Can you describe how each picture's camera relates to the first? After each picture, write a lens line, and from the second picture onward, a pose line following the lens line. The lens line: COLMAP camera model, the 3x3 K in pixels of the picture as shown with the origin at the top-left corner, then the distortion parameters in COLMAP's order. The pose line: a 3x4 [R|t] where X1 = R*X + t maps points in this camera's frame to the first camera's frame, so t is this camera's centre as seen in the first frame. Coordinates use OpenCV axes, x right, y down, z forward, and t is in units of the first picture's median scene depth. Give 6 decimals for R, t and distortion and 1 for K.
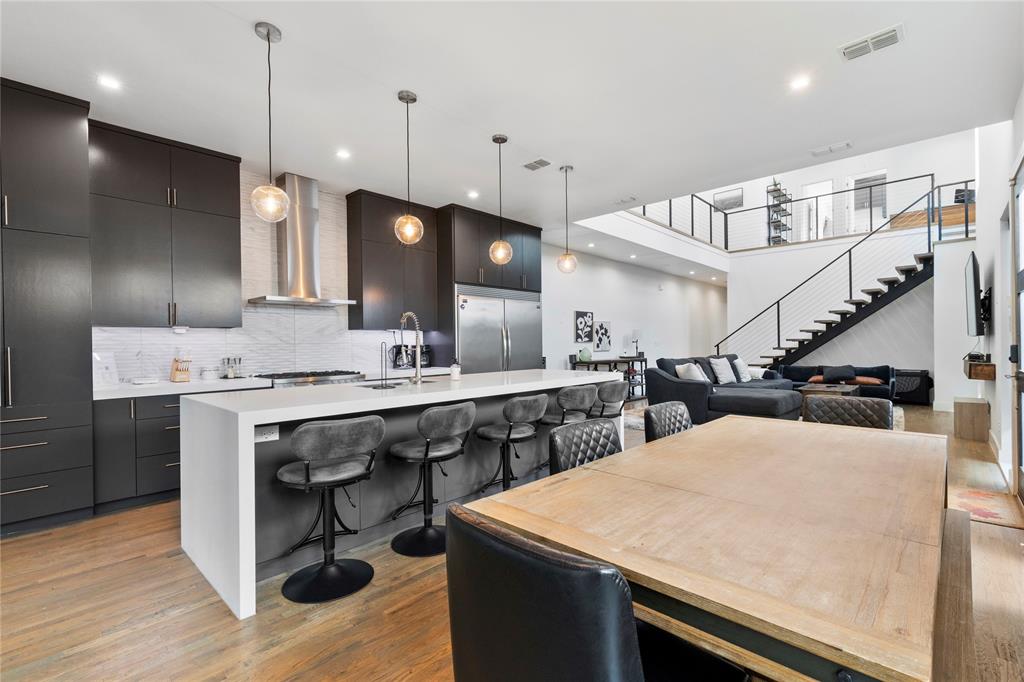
lens RADIAL K [[462.8, 0, 511.1], [0, 462.8, 342.4], [0, 0, 1]] dist [0.012584, -0.000262]
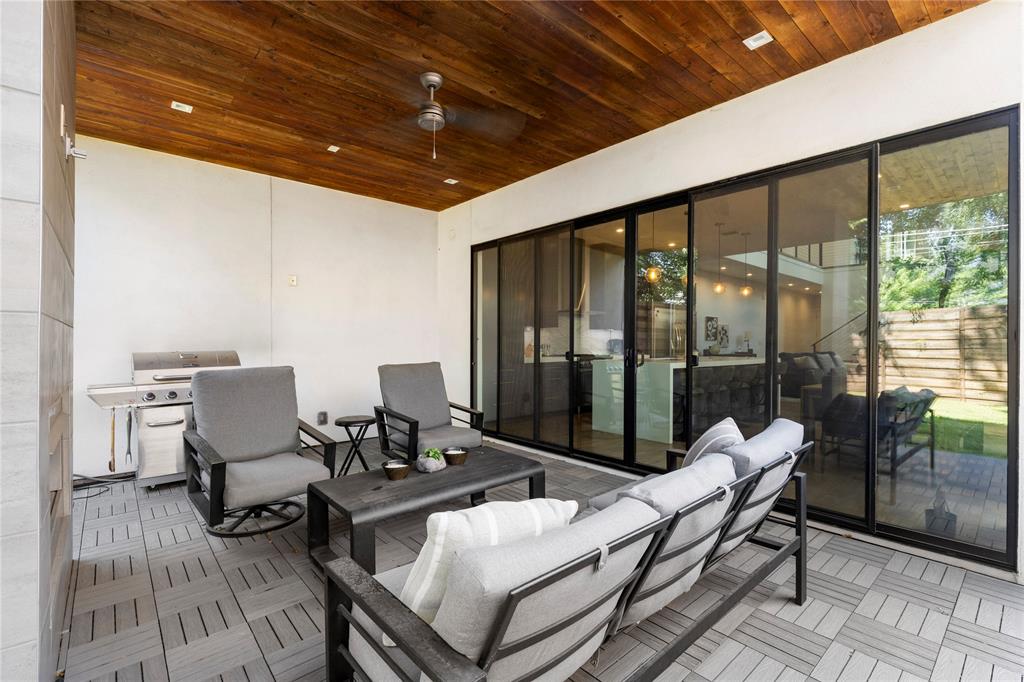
lens RADIAL K [[462.8, 0, 502.9], [0, 462.8, 344.5], [0, 0, 1]] dist [0.012584, -0.000262]
pose [[0.993956, 0.015671, -0.108657, -0.295460], [-0.015063, 0.999866, 0.006415, 0.012510], [0.108743, -0.004739, 0.994059, -0.391558]]
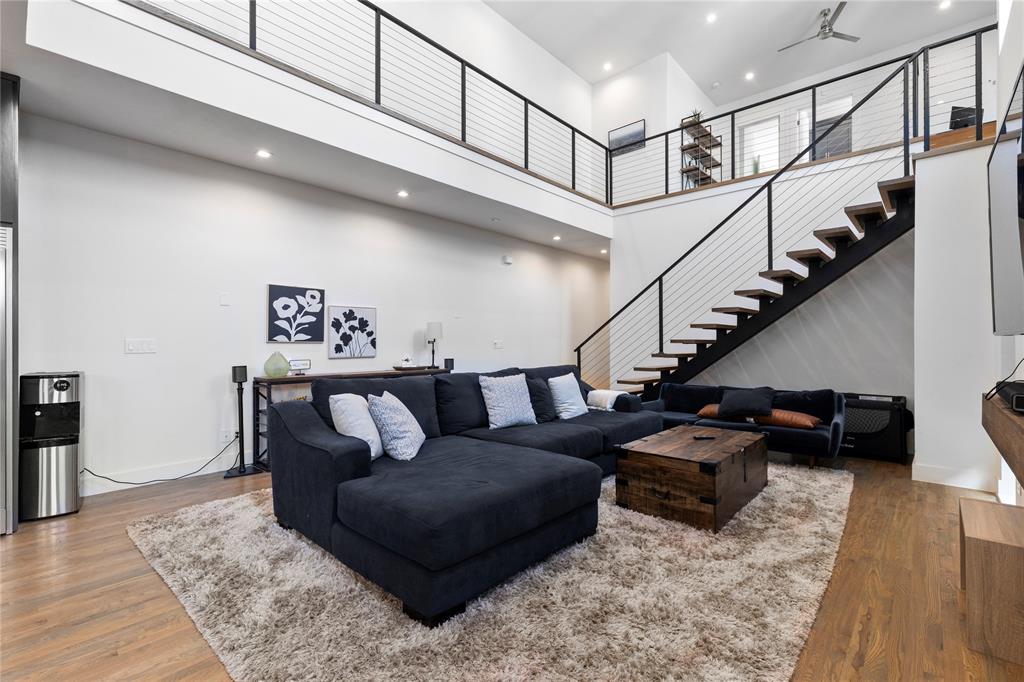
lens RADIAL K [[462.8, 0, 510.6], [0, 462.8, 341.0], [0, 0, 1]] dist [0.012584, -0.000262]
pose [[0.999883, 0.008135, 0.012981, 0.412630], [-0.008101, 0.999964, -0.002695, -0.002390], [-0.013002, 0.002590, 0.999912, 0.446238]]
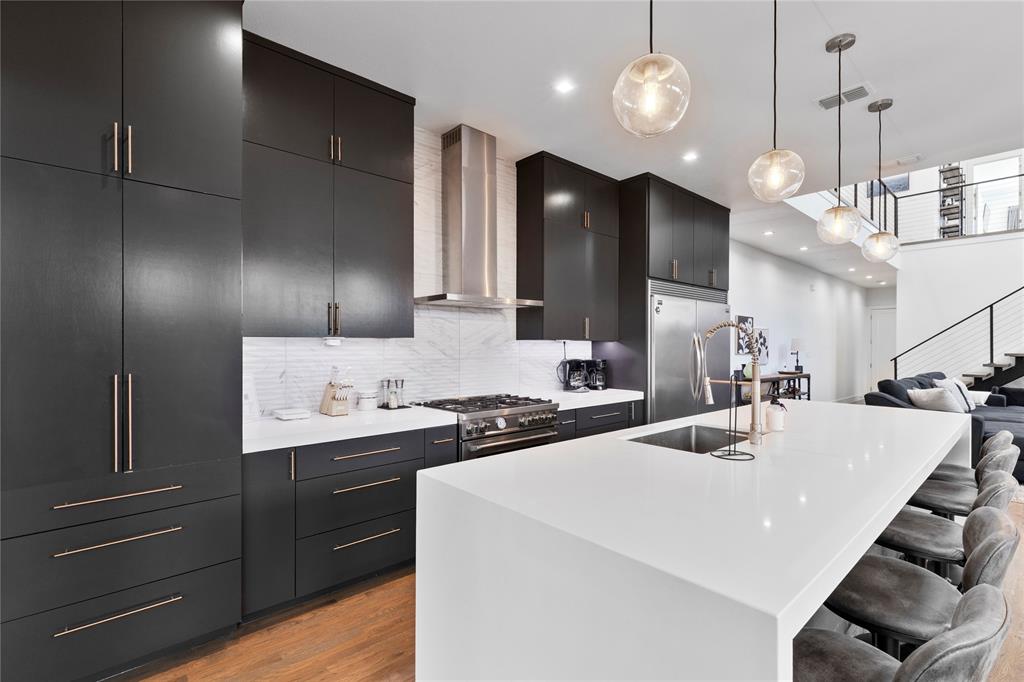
lens RADIAL K [[462.8, 0, 510.1], [0, 462.8, 343.9], [0, 0, 1]] dist [0.012584, -0.000262]
pose [[0.995915, 0.015865, -0.088895, -0.182723], [-0.015753, 0.999874, 0.001962, -0.013441], [0.088915, -0.000553, 0.996039, 0.153134]]
